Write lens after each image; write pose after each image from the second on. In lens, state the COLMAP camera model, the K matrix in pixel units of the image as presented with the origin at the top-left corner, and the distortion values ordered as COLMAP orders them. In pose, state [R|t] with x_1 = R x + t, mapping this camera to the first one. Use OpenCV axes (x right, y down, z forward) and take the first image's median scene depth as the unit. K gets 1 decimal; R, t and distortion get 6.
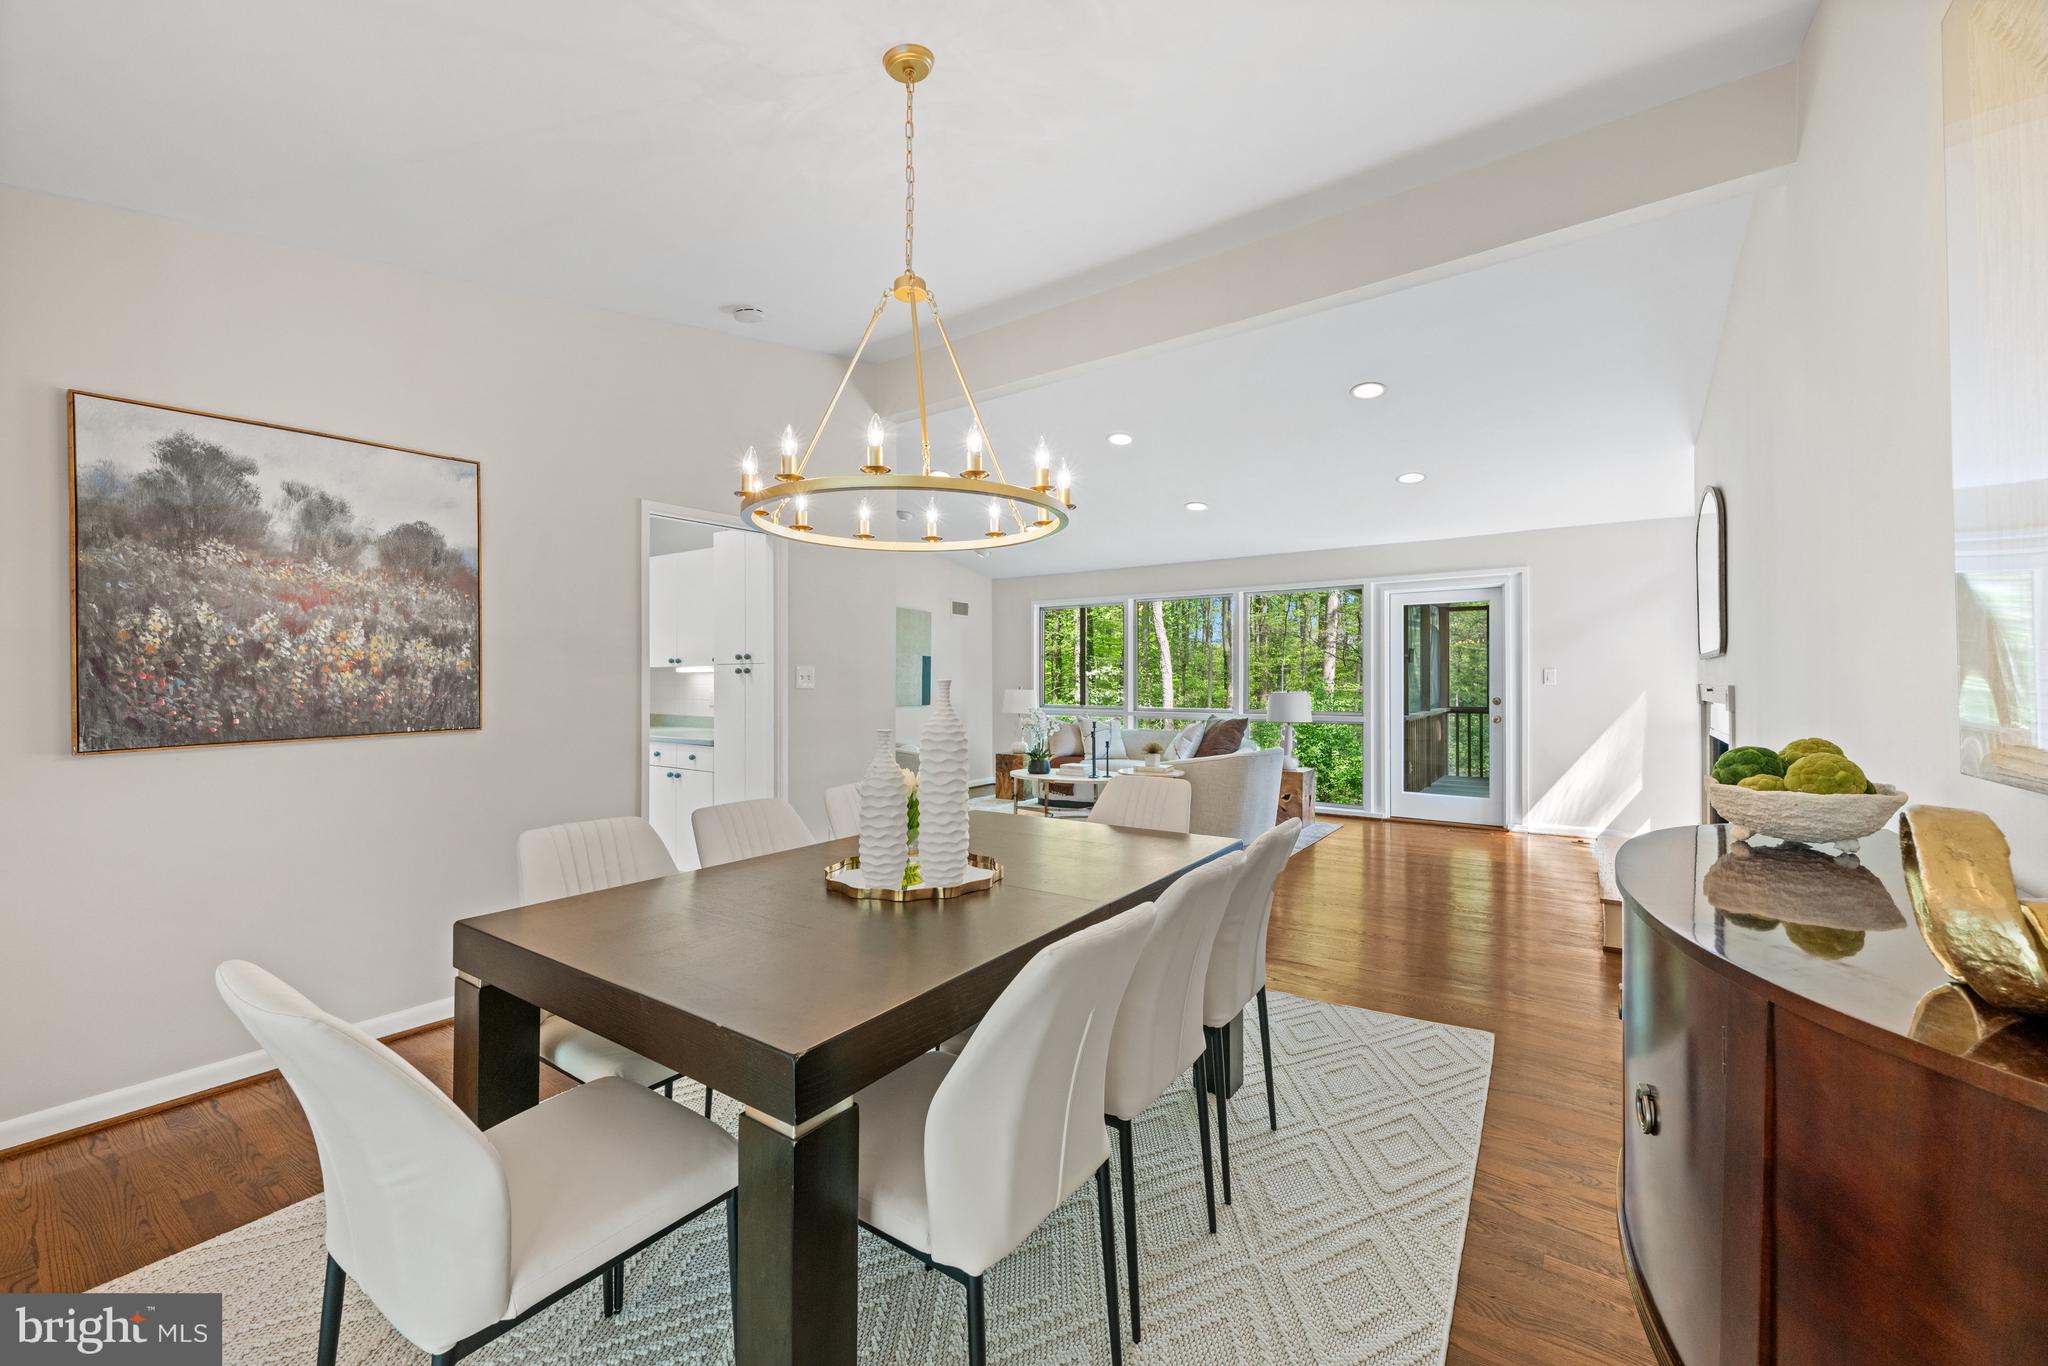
lens RADIAL K [[812.0, 0, 1025.8], [0, 812.0, 679.9], [0, 0, 1]] dist [0.000271, -0.000351]
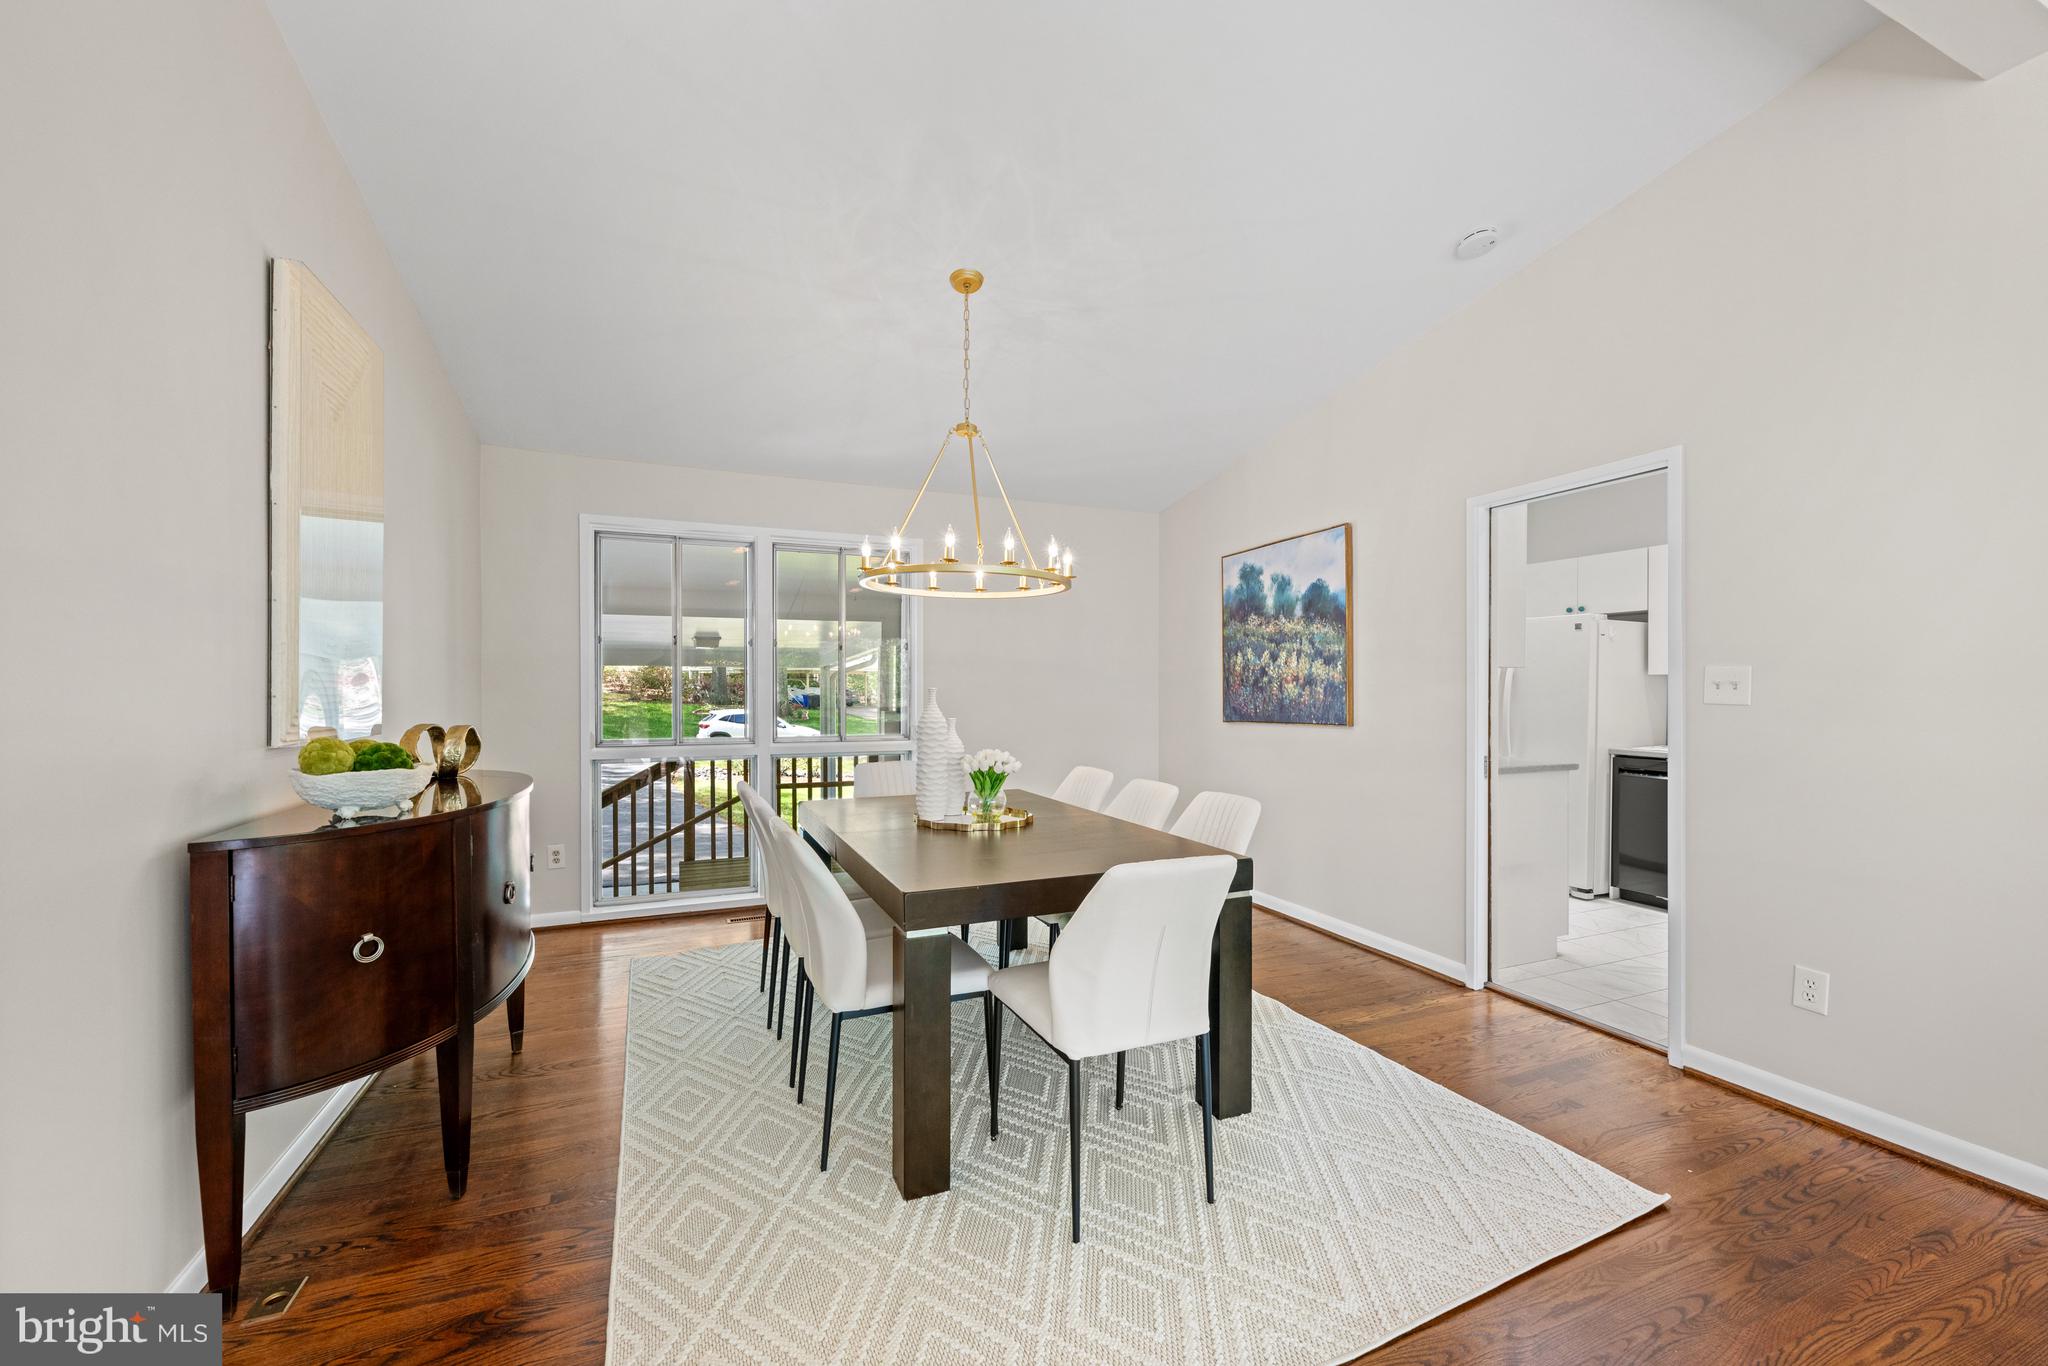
lens RADIAL K [[812.0, 0, 1026.3], [0, 812.0, 696.6], [0, 0, 1]] dist [0.000271, -0.000351]
pose [[-0.522322, 0.010987, -0.852678, 0.817425], [0.001239, 0.999926, 0.012126, -0.003727], [0.852747, 0.005277, -0.522297, 1.408814]]
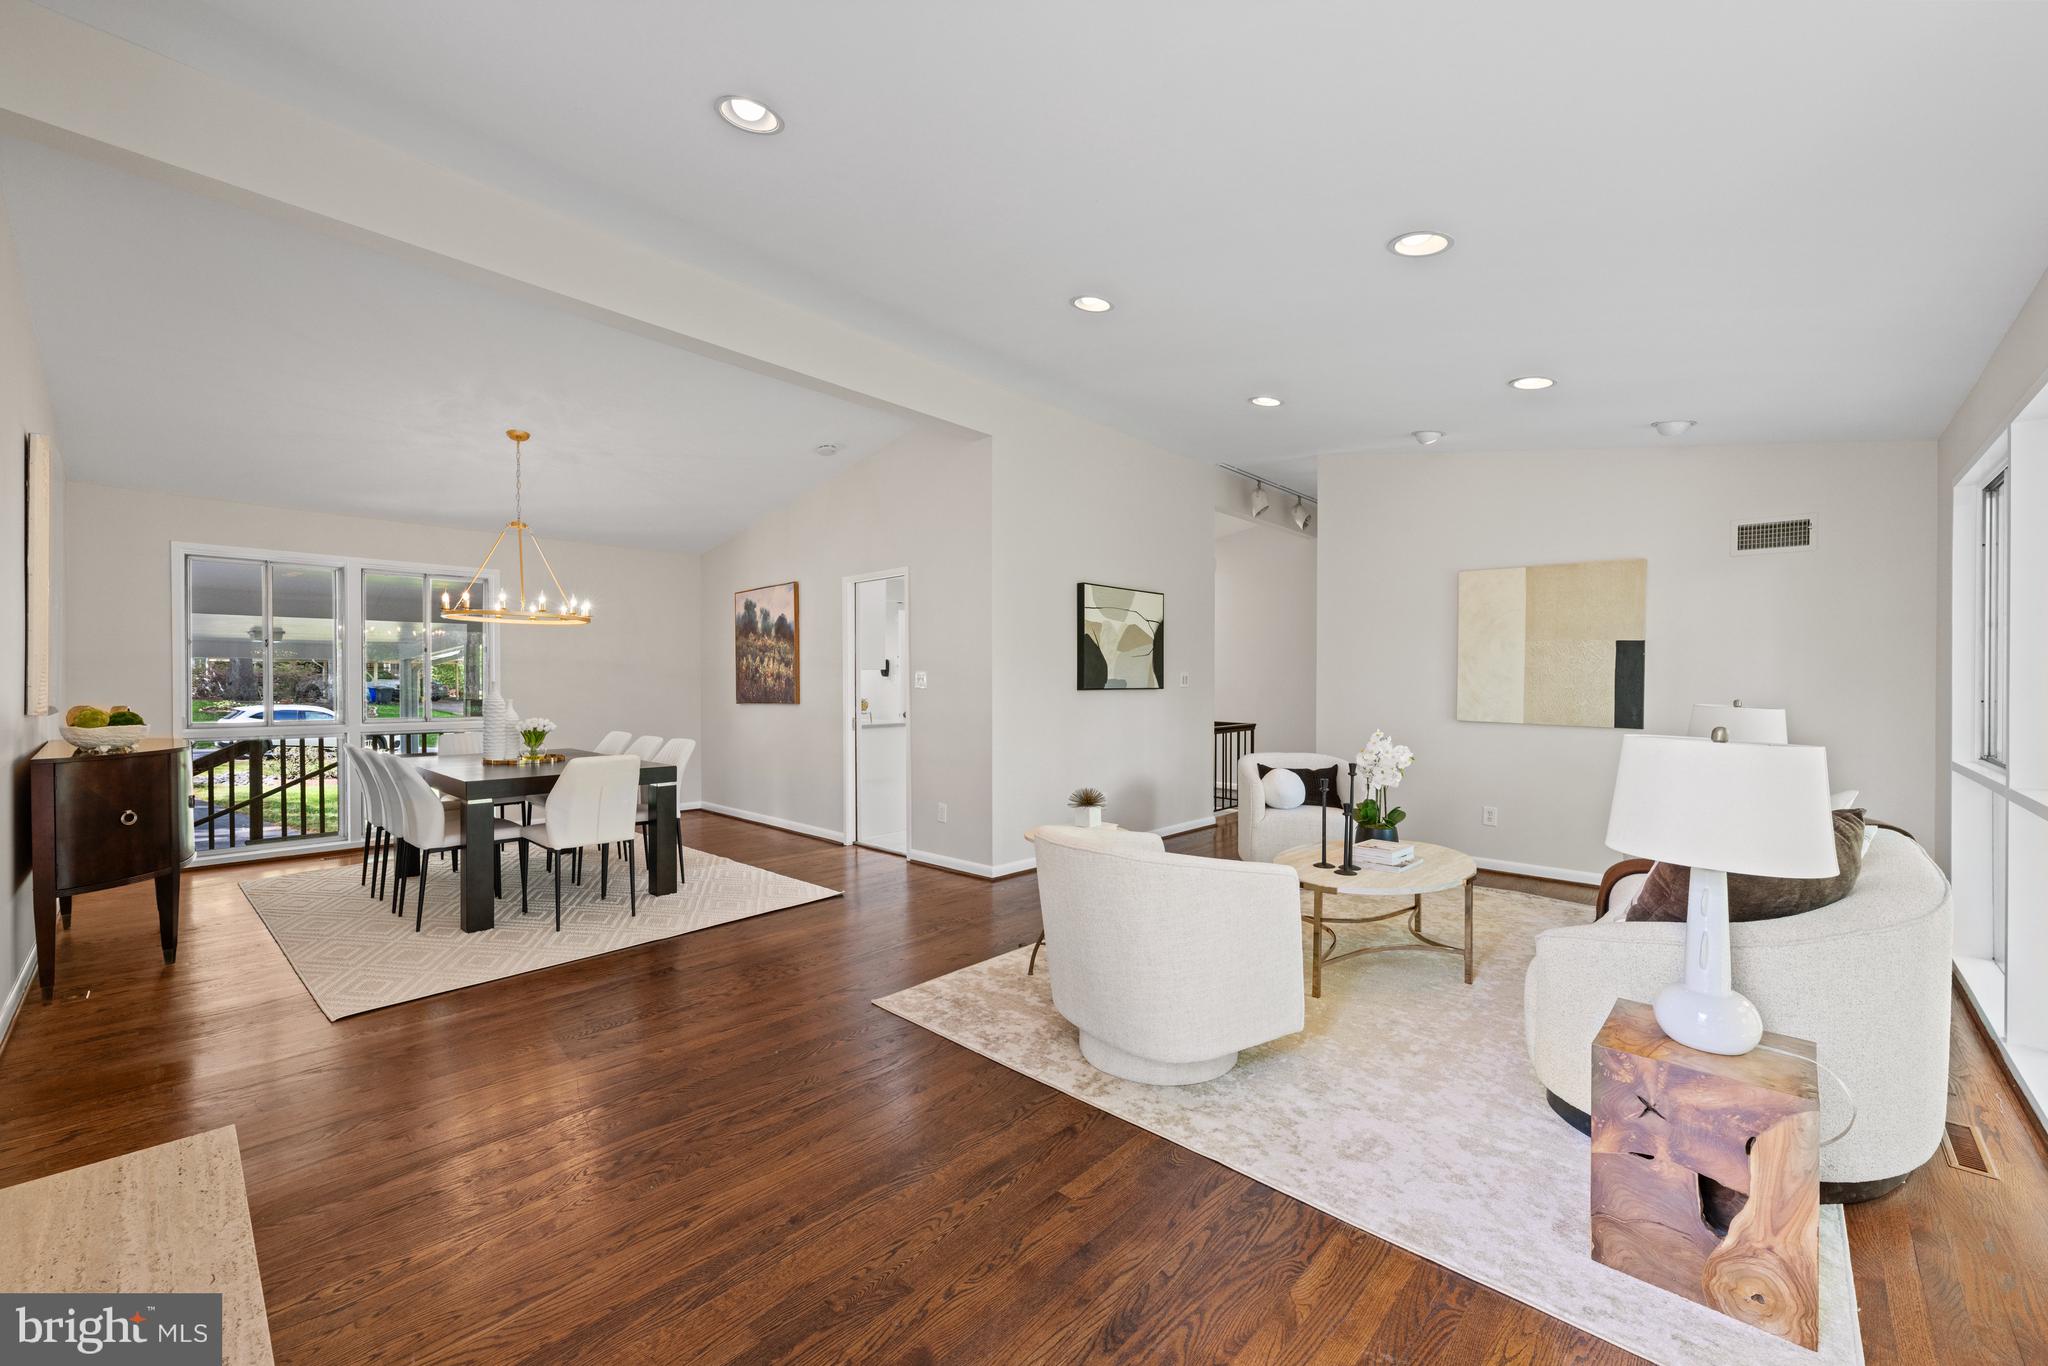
lens RADIAL K [[812.0, 0, 1027.8], [0, 812.0, 687.9], [0, 0, 1]] dist [0.000271, -0.000351]
pose [[-0.133130, 0.011297, -0.991034, 1.605720], [0.000388, 0.999936, 0.011346, -0.006822], [0.991099, 0.001126, -0.133126, 2.167967]]
